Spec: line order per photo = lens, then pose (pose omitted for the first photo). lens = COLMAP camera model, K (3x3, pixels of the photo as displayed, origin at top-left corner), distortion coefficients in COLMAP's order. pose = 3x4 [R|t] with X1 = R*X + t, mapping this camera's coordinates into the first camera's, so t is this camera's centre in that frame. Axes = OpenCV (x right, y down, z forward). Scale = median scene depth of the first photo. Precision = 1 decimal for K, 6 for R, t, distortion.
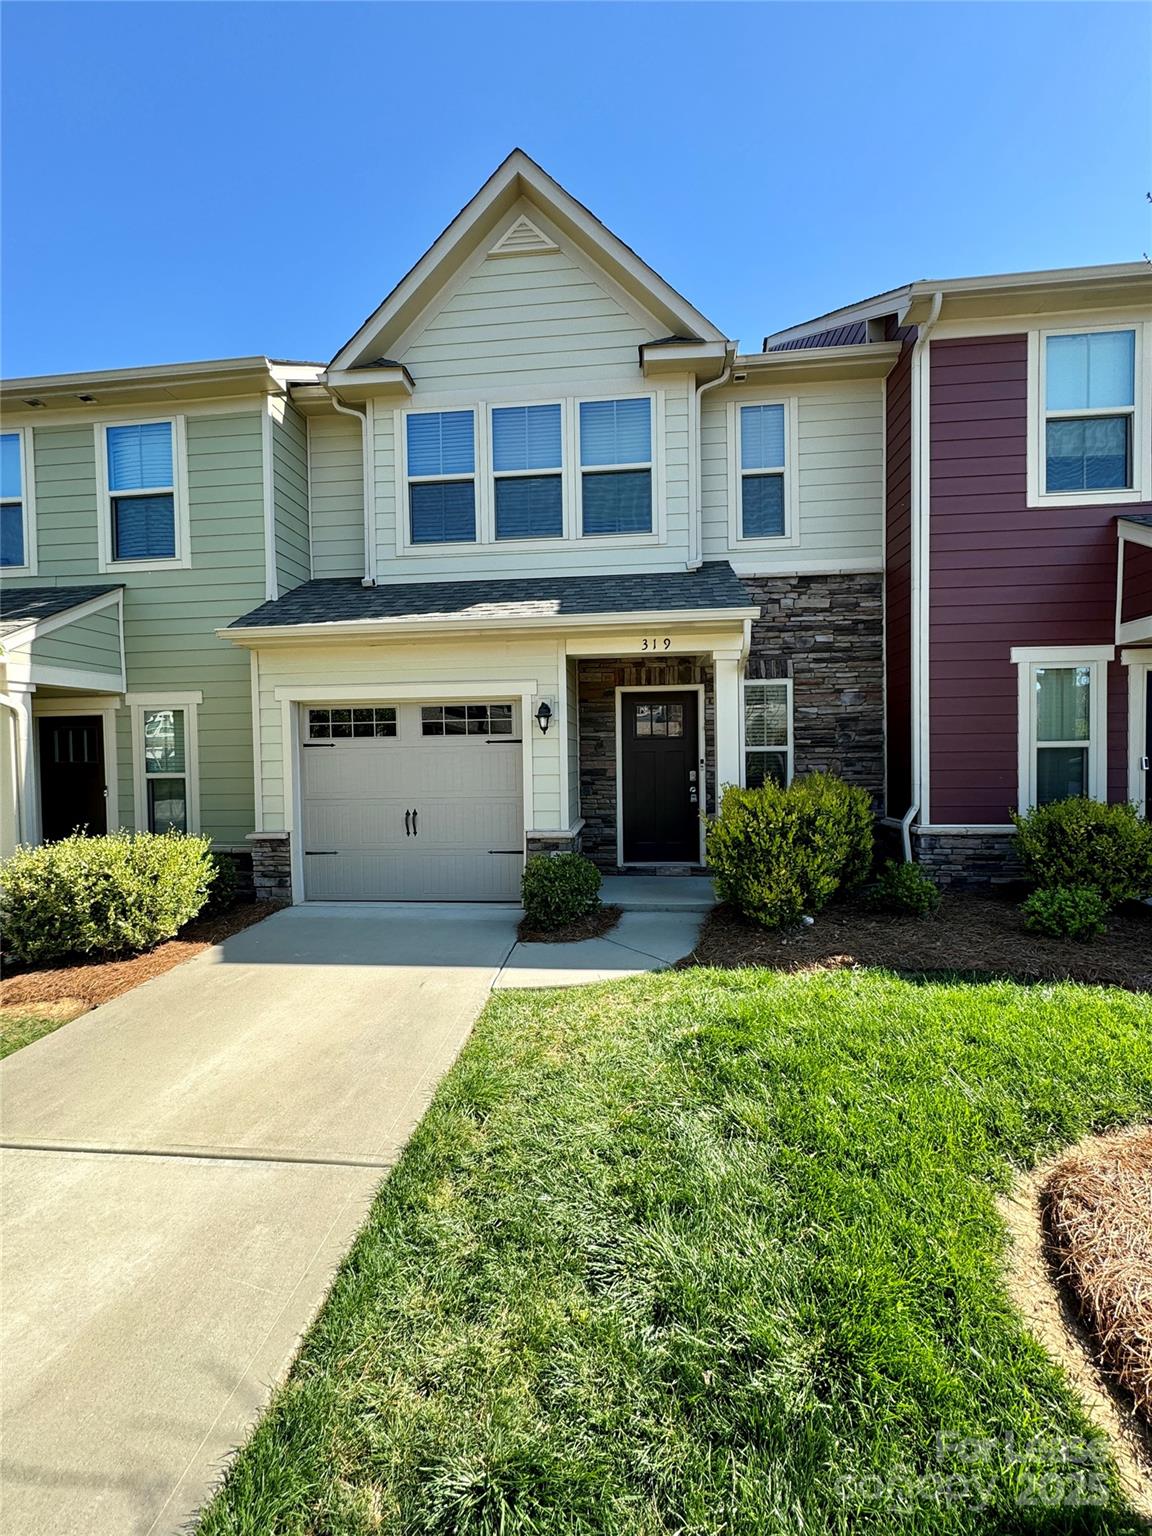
lens RADIAL K [[611.9, 0, 577.4], [0, 611.9, 765.9], [0, 0, 1]] dist [-0.002406, 0.000507]
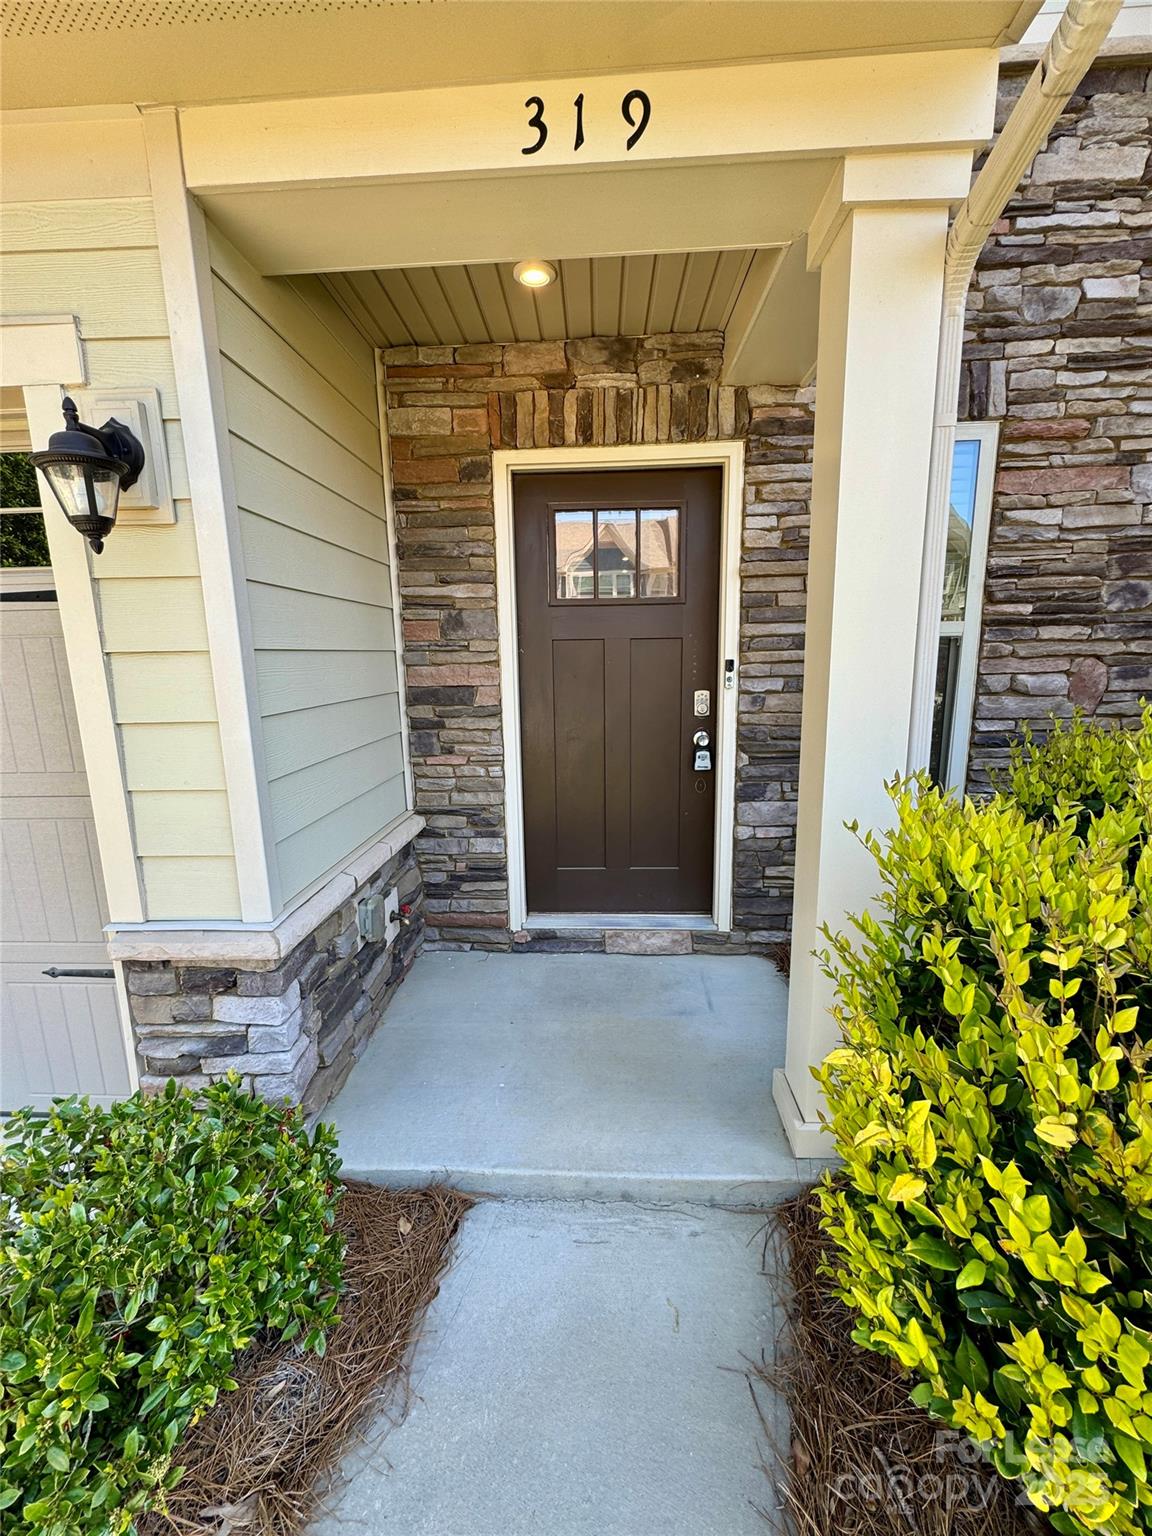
lens RADIAL K [[611.9, 0, 577.4], [0, 611.9, 765.9], [0, 0, 1]] dist [-0.002406, 0.000507]
pose [[0.999110, -0.010138, 0.040939, 0.096410], [0.003481, 0.987190, 0.159510, -0.006619], [-0.042032, -0.159226, 0.986347, 0.631392]]
